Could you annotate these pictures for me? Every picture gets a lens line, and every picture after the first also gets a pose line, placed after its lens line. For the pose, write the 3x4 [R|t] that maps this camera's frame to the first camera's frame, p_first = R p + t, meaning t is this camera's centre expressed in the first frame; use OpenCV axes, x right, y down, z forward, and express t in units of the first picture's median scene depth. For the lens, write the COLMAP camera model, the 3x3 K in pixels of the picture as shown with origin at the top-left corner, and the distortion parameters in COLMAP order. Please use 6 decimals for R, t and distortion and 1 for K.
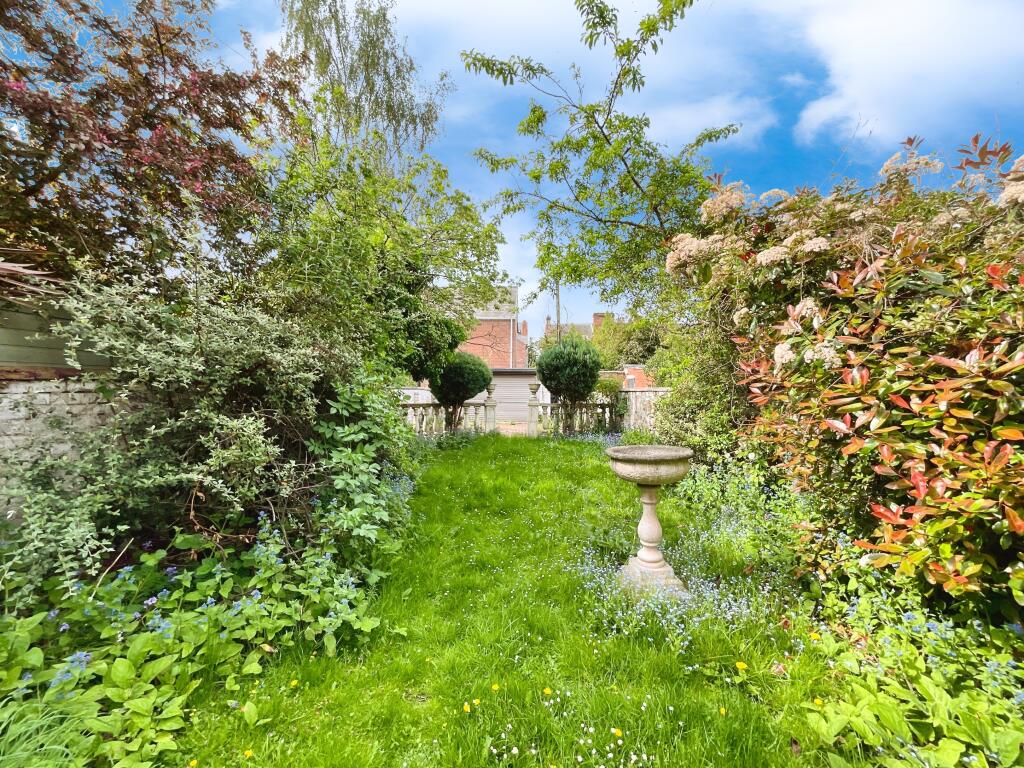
lens RADIAL K [[415.9, 0, 509.6], [0, 415.9, 389.9], [0, 0, 1]] dist [-0.006606, 0.000143]
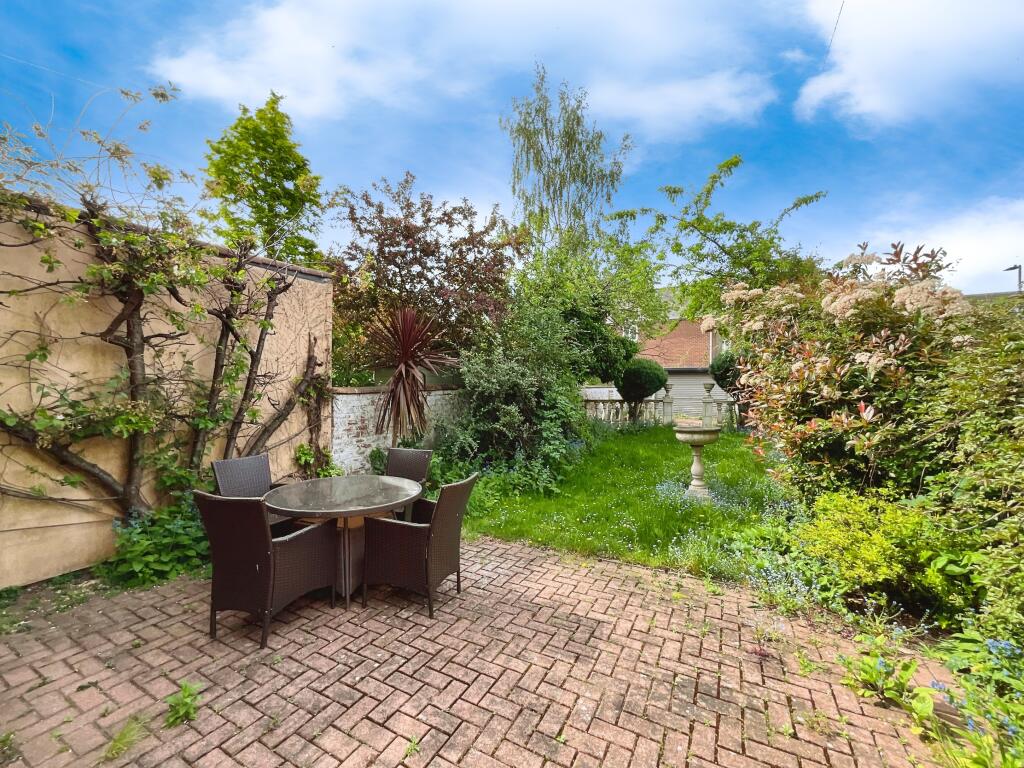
lens RADIAL K [[415.9, 0, 512.0], [0, 415.9, 386.7], [0, 0, 1]] dist [-0.006606, 0.000143]
pose [[0.881249, -0.004204, -0.472634, 0.484369], [0.006810, 0.999970, 0.003803, -0.051875], [0.472604, -0.006570, 0.881251, -1.042771]]
